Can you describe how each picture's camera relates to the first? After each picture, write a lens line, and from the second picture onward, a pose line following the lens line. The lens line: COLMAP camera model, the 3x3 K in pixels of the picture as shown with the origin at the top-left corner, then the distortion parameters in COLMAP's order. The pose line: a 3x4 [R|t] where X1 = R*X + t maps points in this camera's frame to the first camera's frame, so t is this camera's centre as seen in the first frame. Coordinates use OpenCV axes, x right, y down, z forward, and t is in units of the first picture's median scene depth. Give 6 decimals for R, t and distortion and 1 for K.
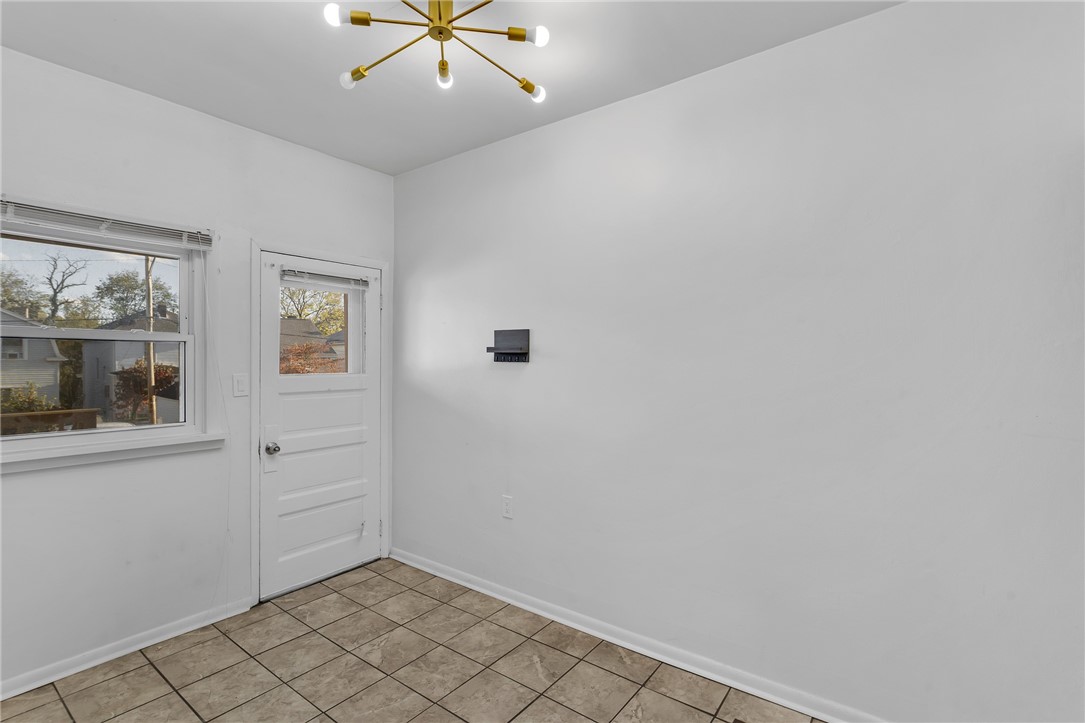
lens RADIAL K [[513.4, 0, 539.3], [0, 513.4, 361.1], [0, 0, 1]] dist [-0.001352, -0.000524]
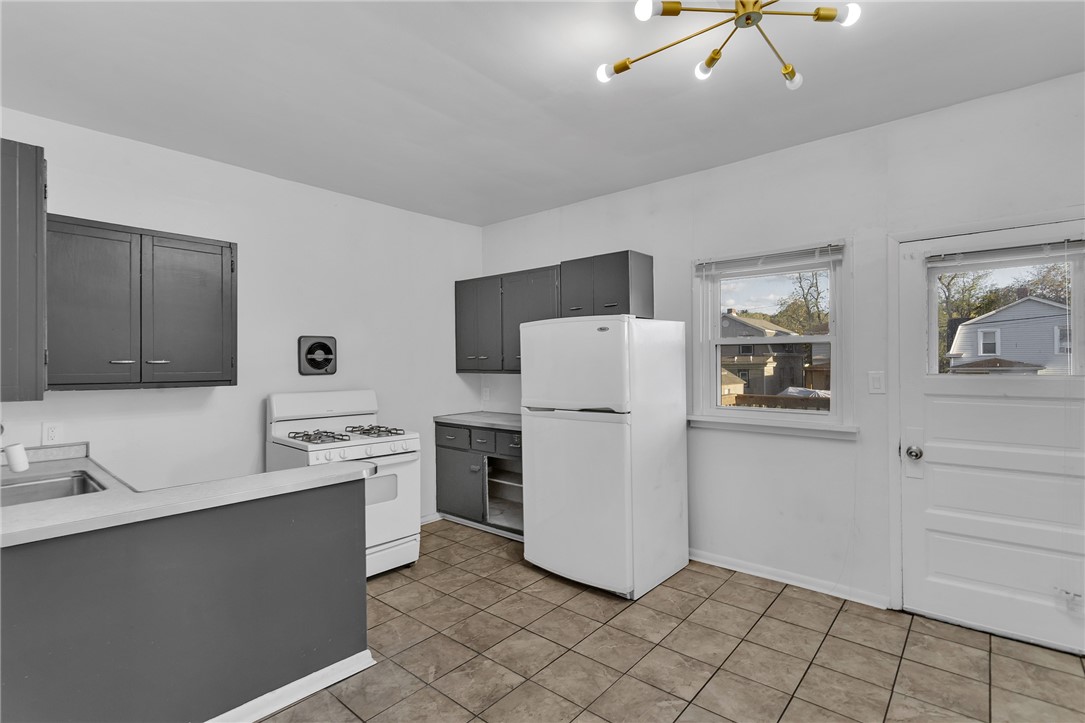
lens RADIAL K [[513.4, 0, 539.3], [0, 513.4, 361.1], [0, 0, 1]] dist [-0.001352, -0.000524]
pose [[-0.055148, 0.000254, -0.998478, 0.477951], [0.003624, 0.999993, 0.000055, 0.002112], [0.998472, -0.003616, -0.055149, 0.402142]]
